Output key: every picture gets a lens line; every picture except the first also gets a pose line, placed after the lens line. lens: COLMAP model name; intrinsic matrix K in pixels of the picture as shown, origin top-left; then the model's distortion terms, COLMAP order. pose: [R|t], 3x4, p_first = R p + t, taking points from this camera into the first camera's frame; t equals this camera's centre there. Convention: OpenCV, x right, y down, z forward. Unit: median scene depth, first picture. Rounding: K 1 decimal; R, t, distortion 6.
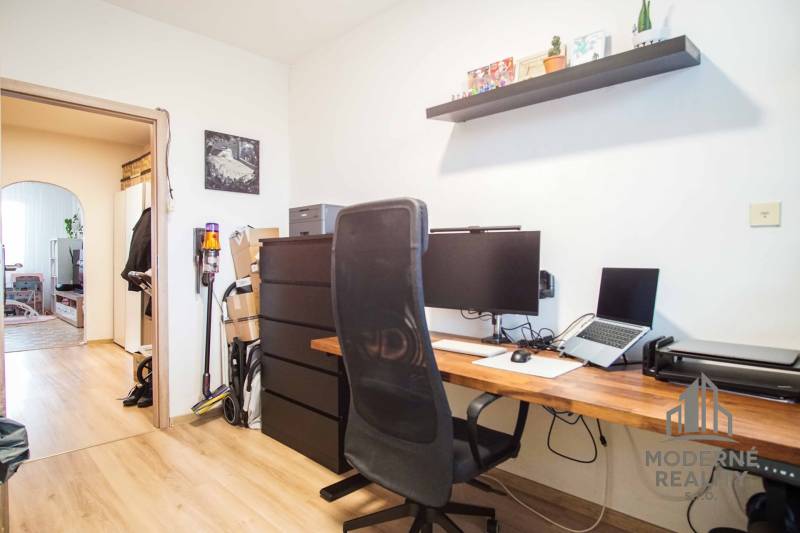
lens RADIAL K [[430.9, 0, 402.4], [0, 430.9, 269.0], [0, 0, 1]] dist [-0.037342, 0.009379]
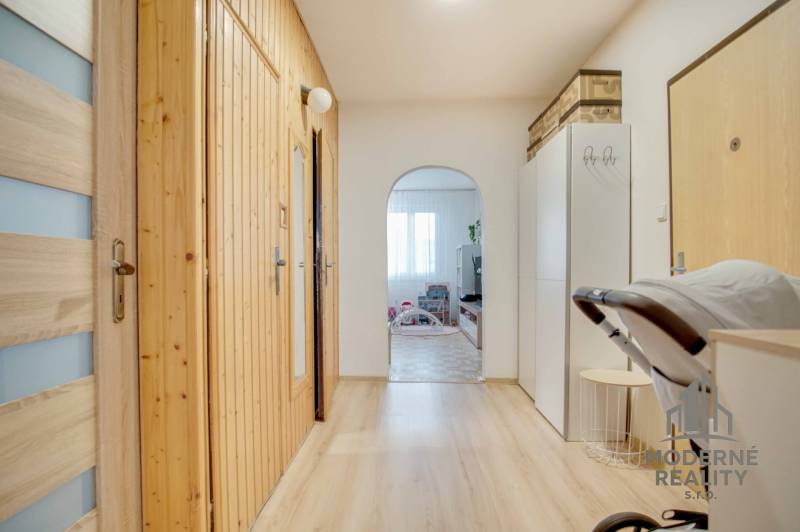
lens RADIAL K [[430.9, 0, 402.4], [0, 430.9, 268.5], [0, 0, 1]] dist [-0.037342, 0.009379]
pose [[0.666775, -0.012100, -0.745161, -0.196125], [-0.009937, 0.999635, -0.025125, 0.004101], [0.745193, 0.024157, 0.666411, 0.269401]]
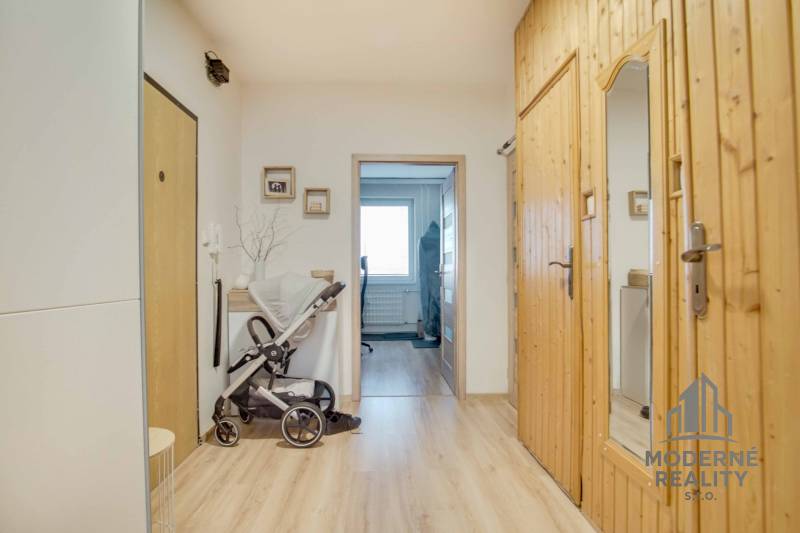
lens RADIAL K [[430.9, 0, 402.4], [0, 430.9, 269.0], [0, 0, 1]] dist [-0.037342, 0.009379]
pose [[-0.714397, 0.004528, 0.699726, -0.557235], [0.021693, 0.999642, 0.015678, -0.008430], [-0.699404, 0.026379, -0.714240, 0.640551]]
